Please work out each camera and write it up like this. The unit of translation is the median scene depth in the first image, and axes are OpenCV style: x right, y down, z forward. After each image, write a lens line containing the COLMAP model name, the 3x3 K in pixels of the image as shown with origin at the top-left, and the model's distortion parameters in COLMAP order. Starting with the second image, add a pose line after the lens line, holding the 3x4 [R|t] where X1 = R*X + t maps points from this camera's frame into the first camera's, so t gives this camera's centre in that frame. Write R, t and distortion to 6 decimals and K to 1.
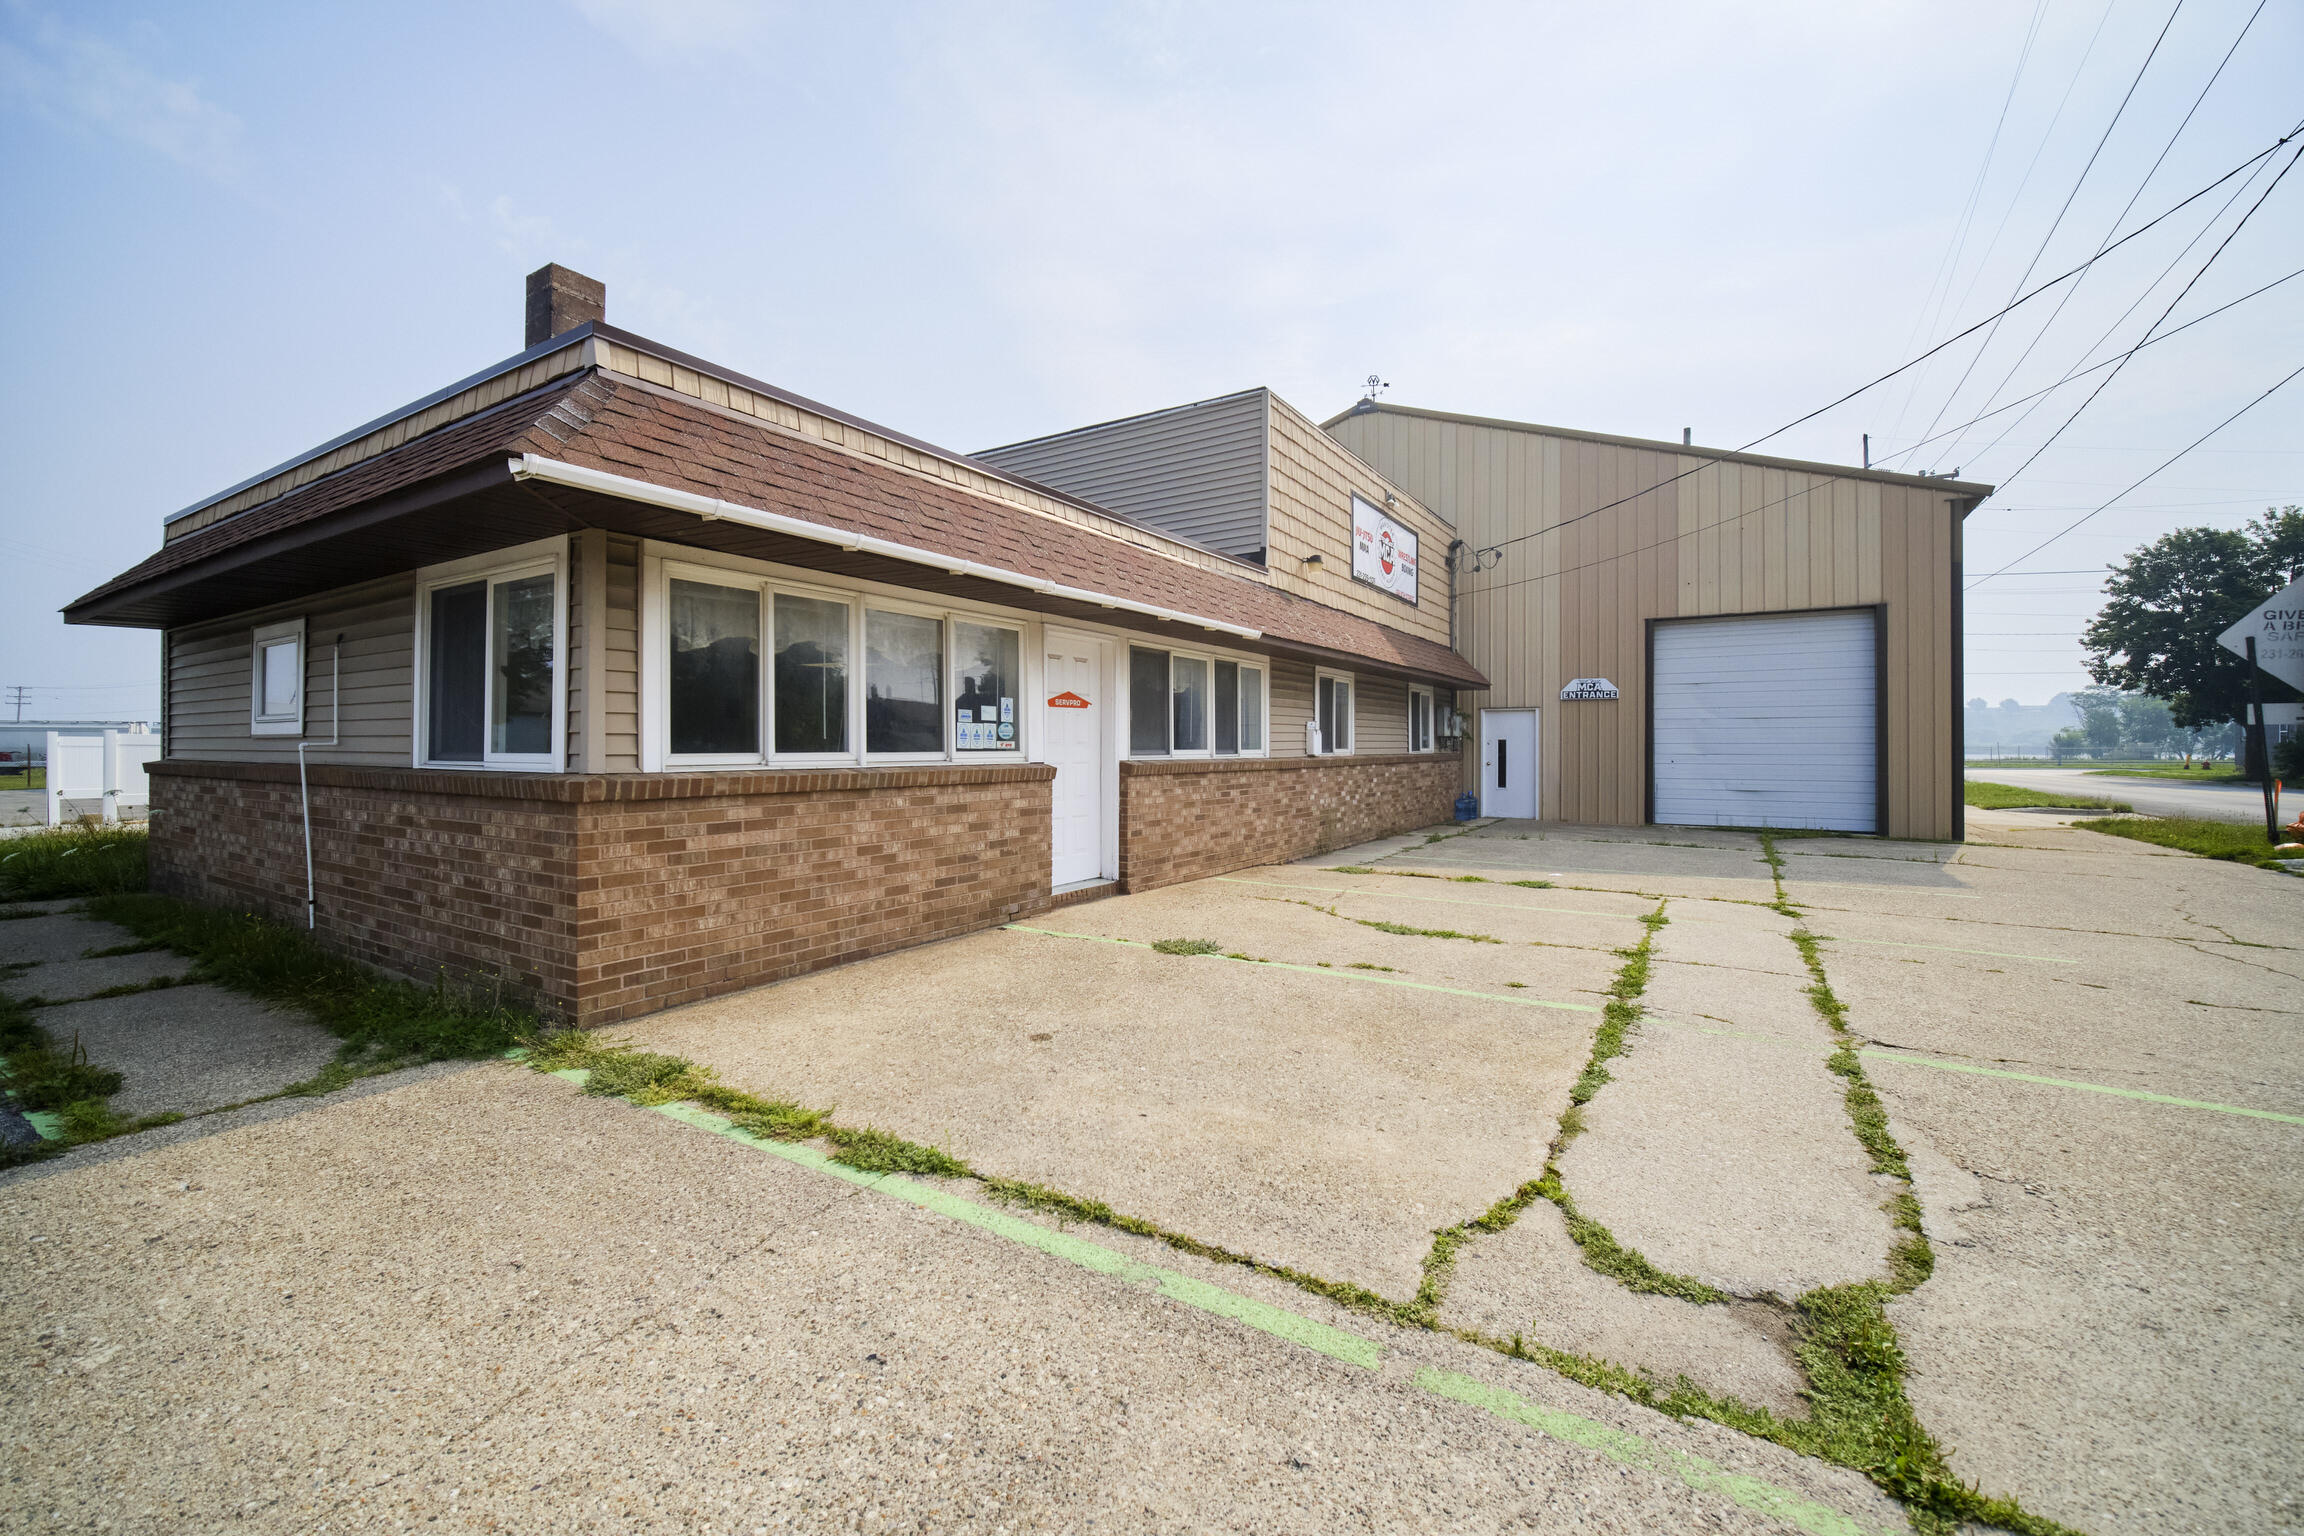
lens RADIAL K [[910.4, 0, 1143.0], [0, 910.4, 759.0], [0, 0, 1]] dist [-0.005245, 0.000665]
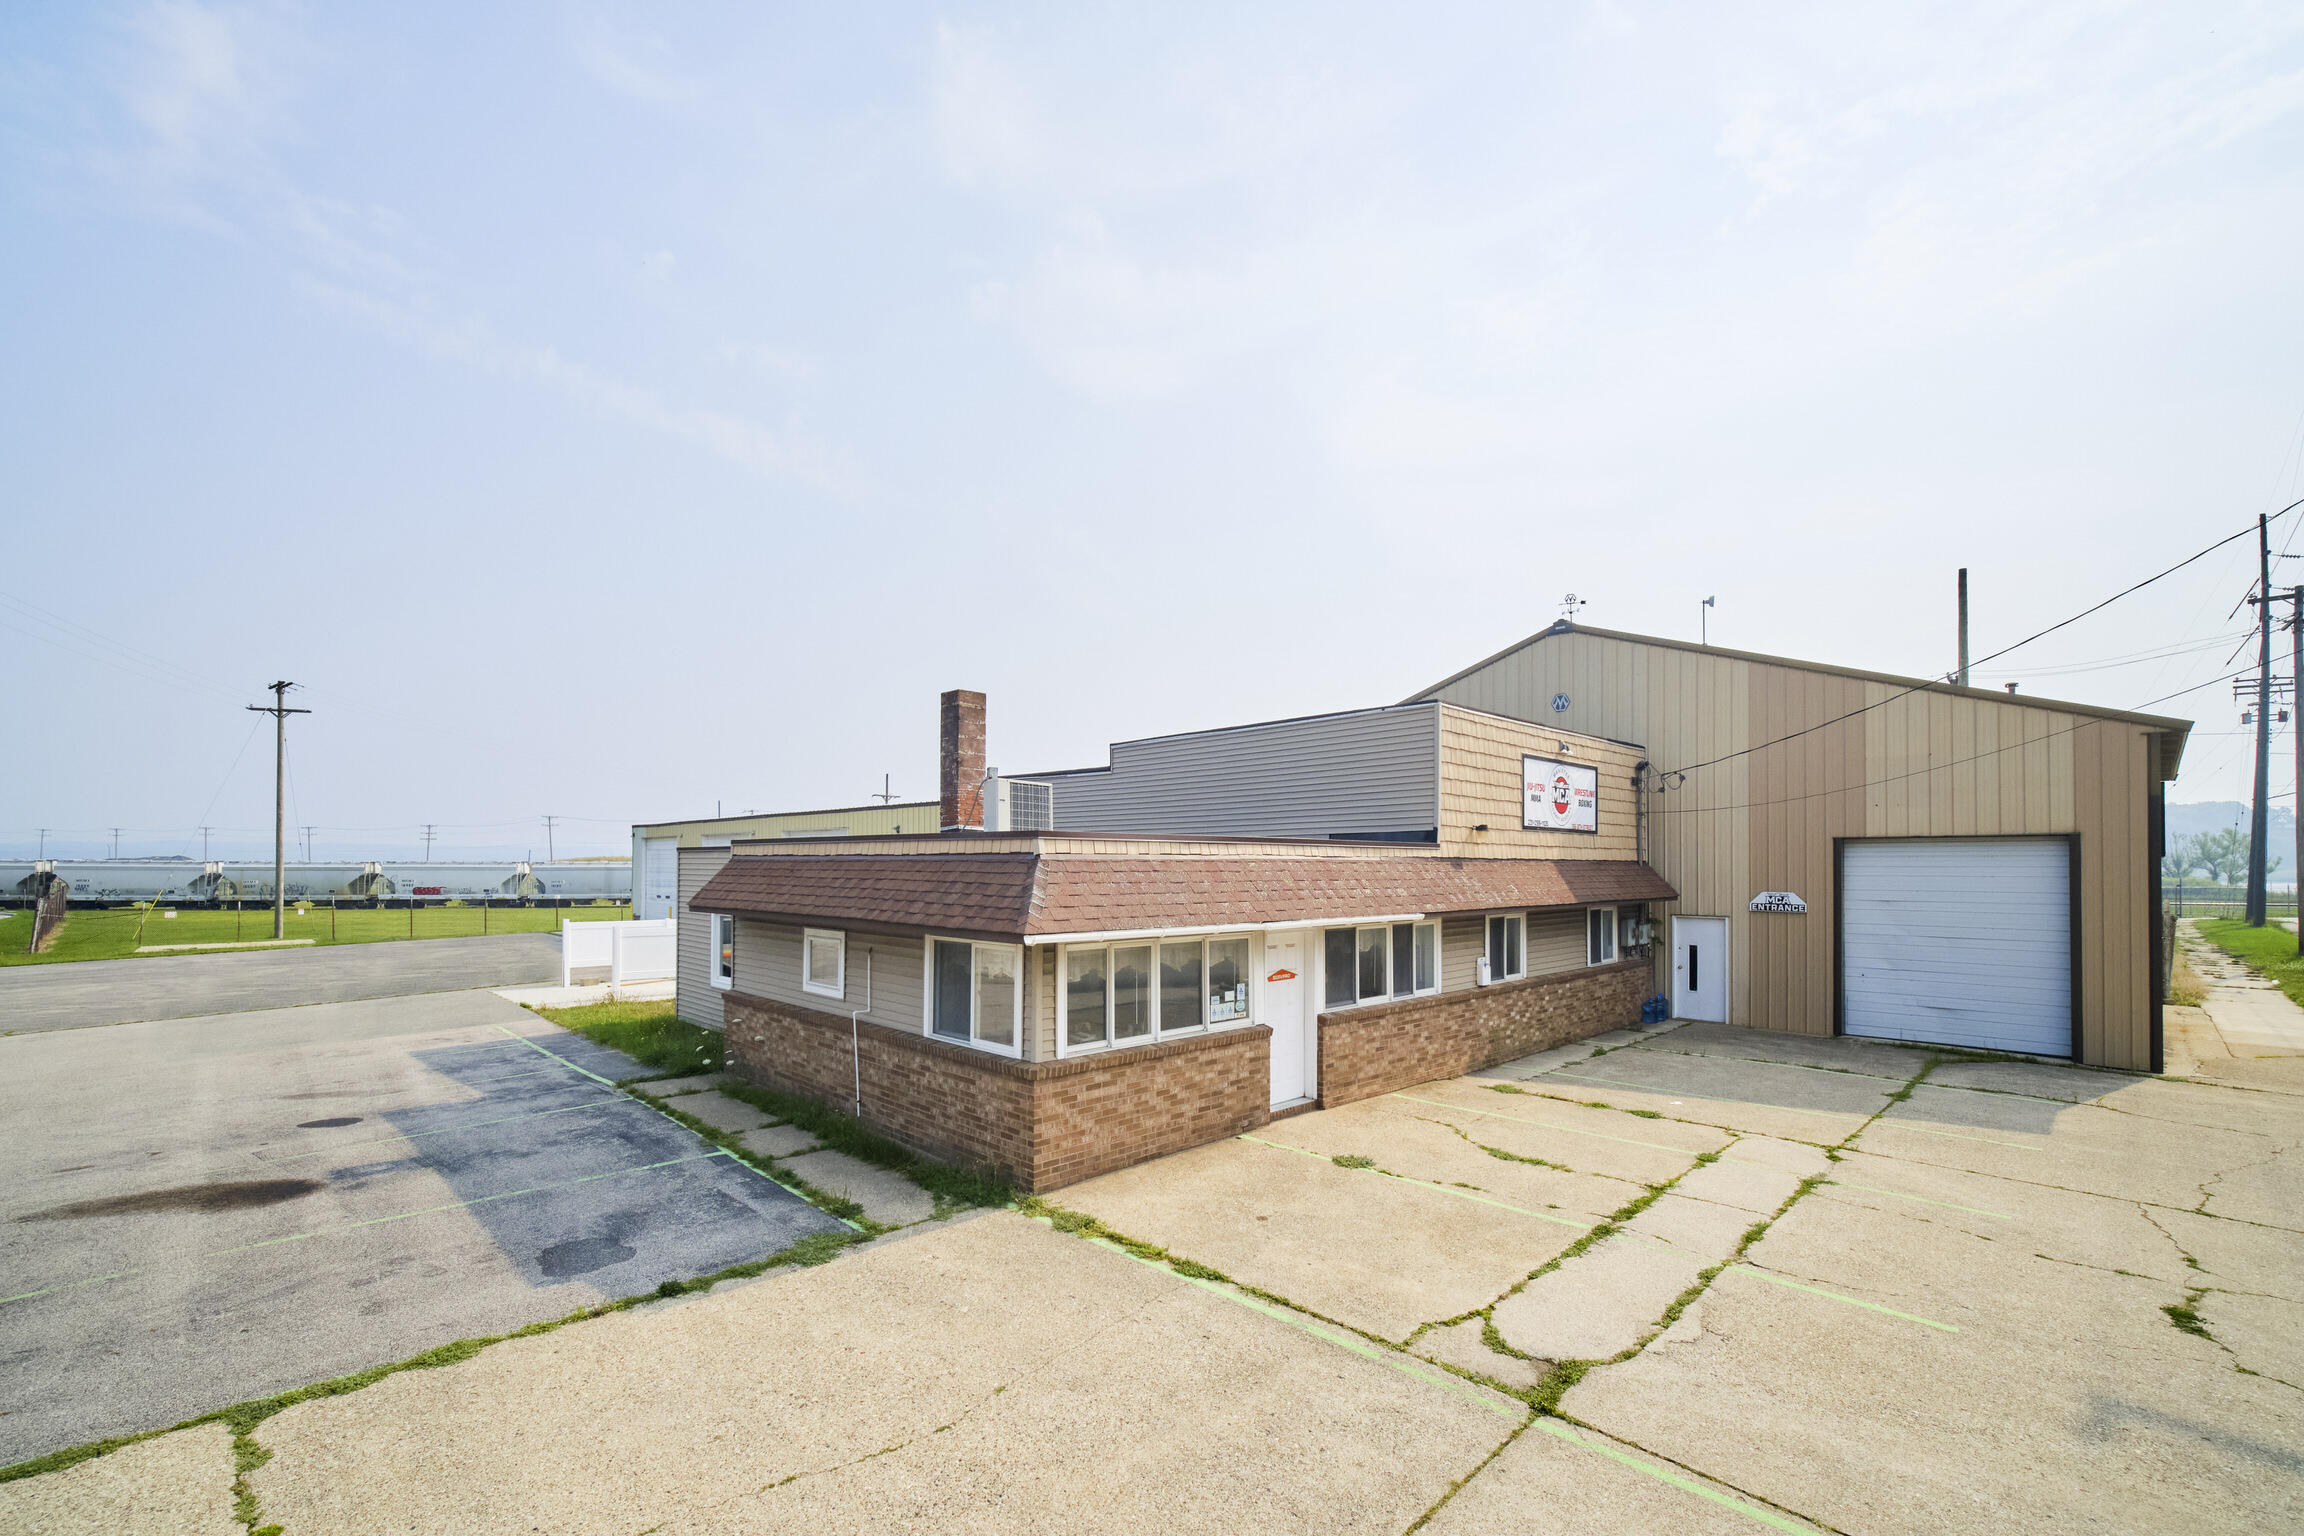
lens RADIAL K [[910.4, 0, 1137.7], [0, 910.4, 869.0], [0, 0, 1]] dist [-0.005245, 0.000665]
pose [[0.968272, -0.011475, -0.249635, 0.087674], [0.005060, 0.999641, -0.026326, -0.278593], [0.249848, 0.024227, 0.967982, -0.690225]]
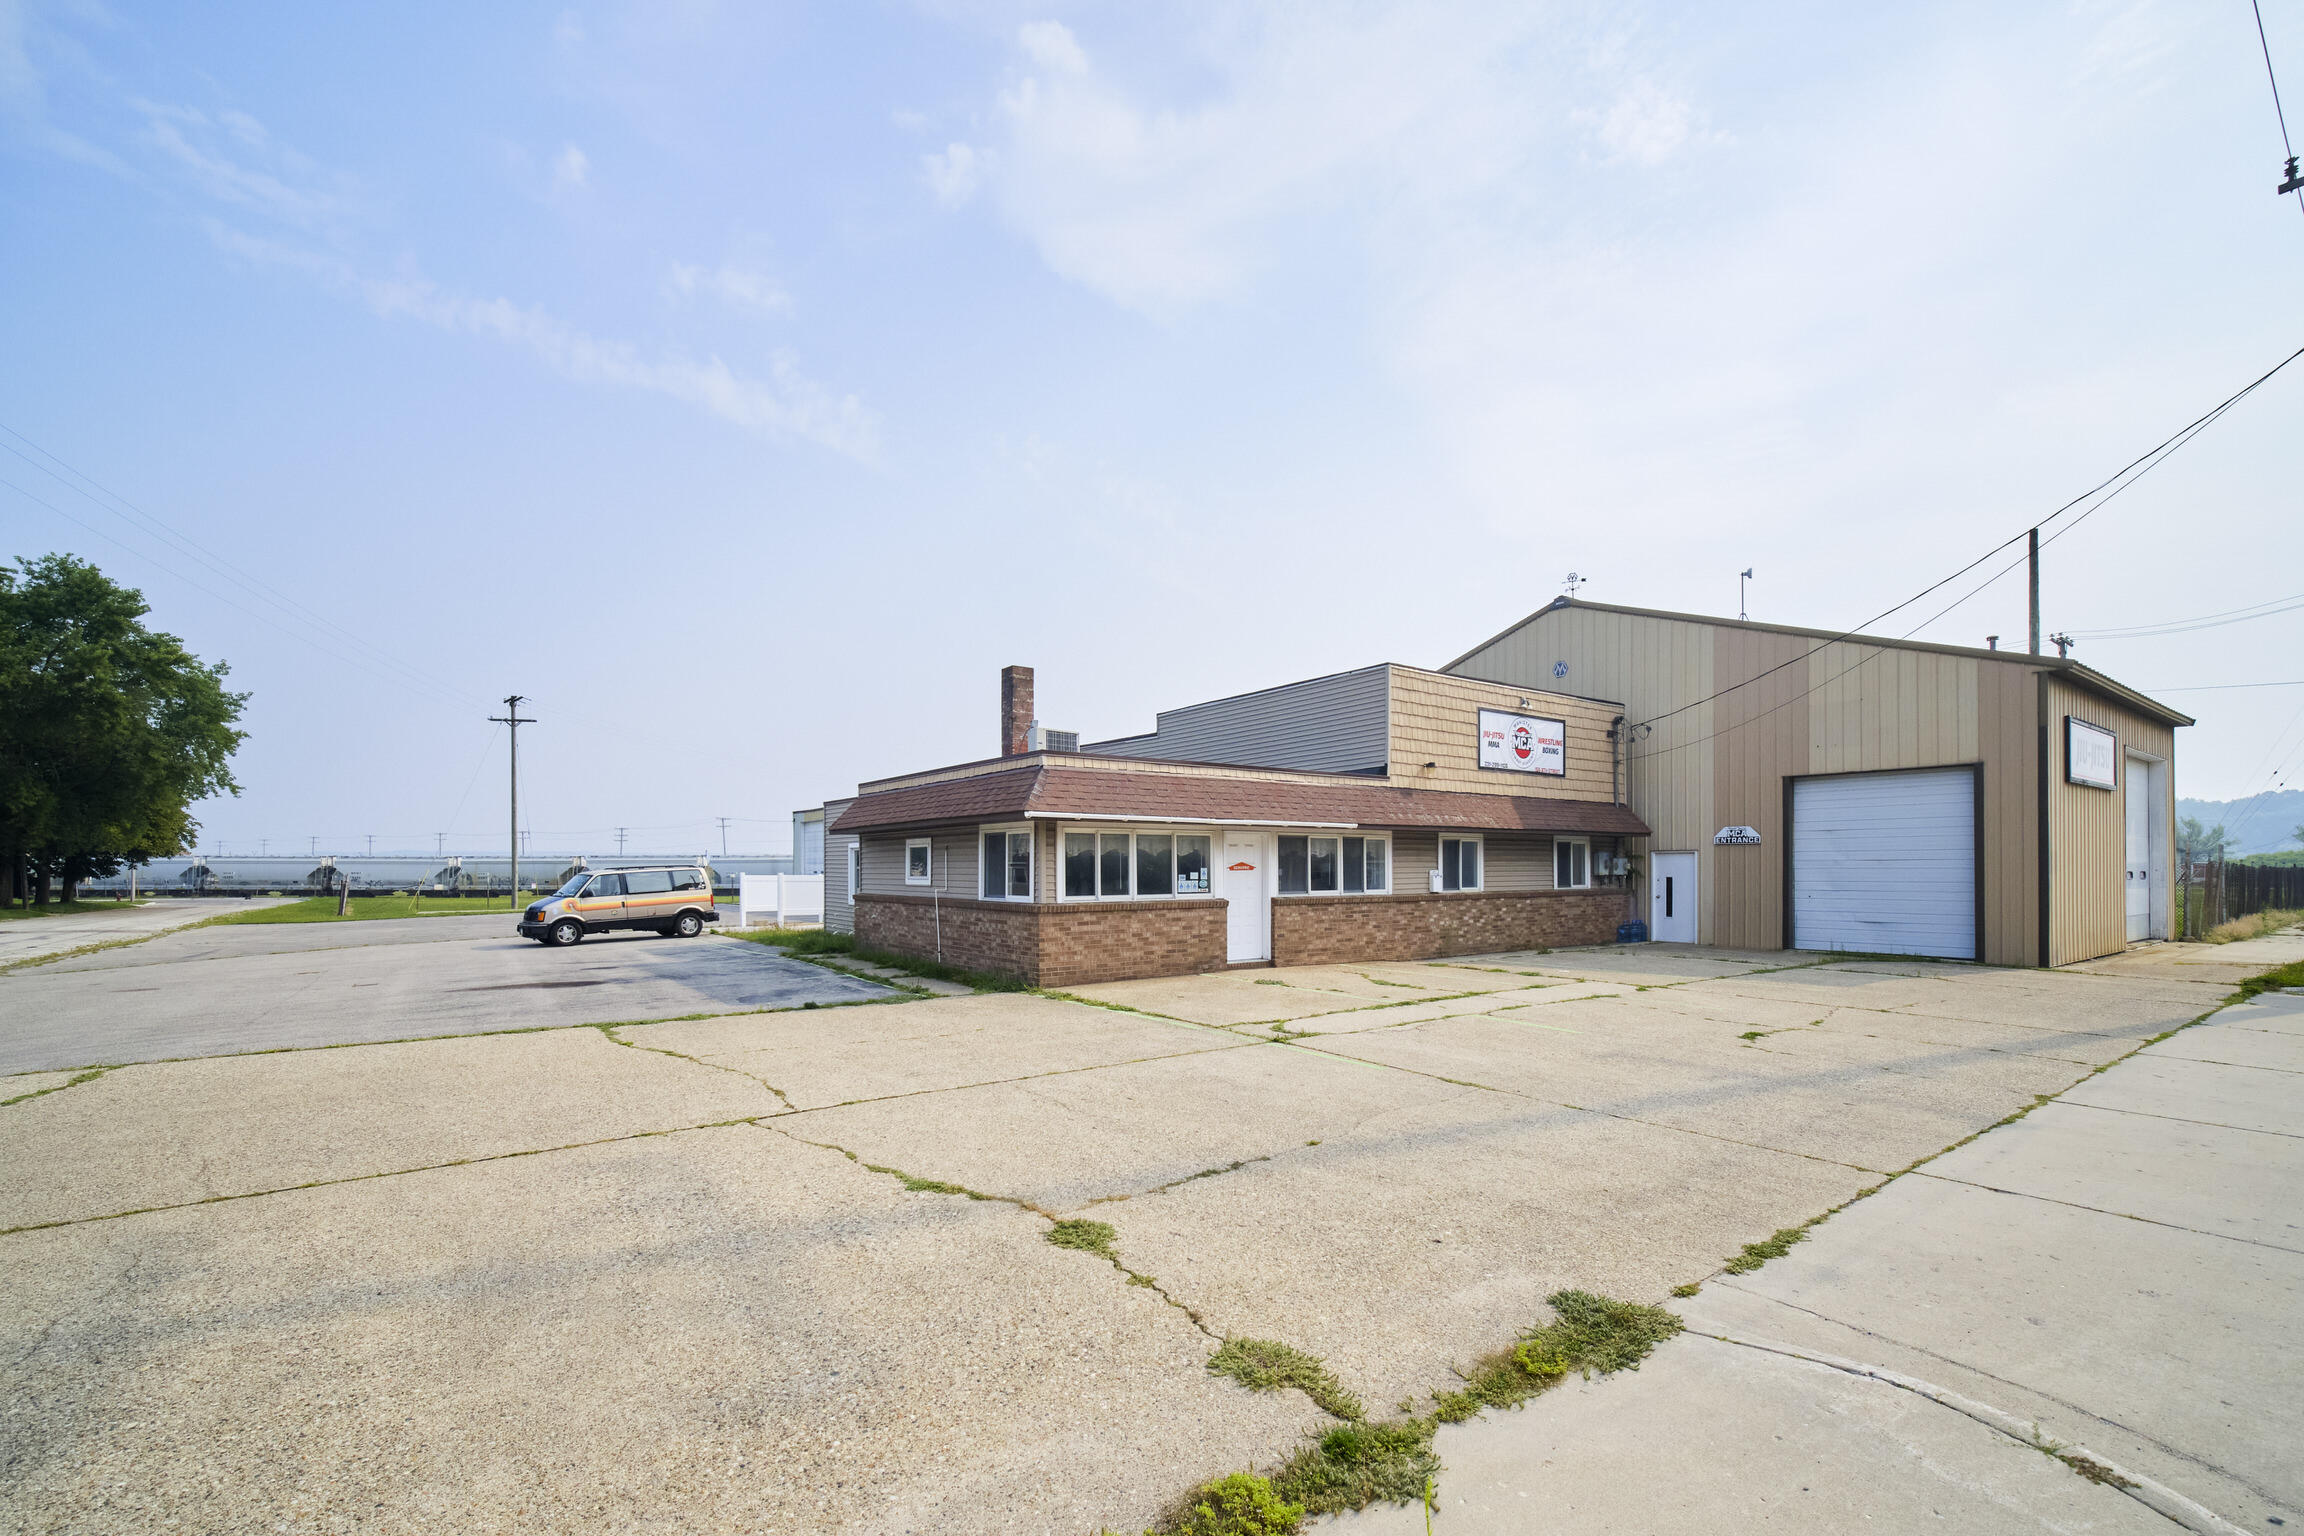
lens RADIAL K [[945.6, 0, 1164.1], [0, 945.6, 857.9], [0, 0, 1]] dist [-0.008789, 0.001916]
pose [[0.932259, -0.019588, -0.361260, 0.711007], [0.006631, 0.999291, -0.037073, -0.013129], [0.361730, 0.032166, 0.931728, -1.397902]]
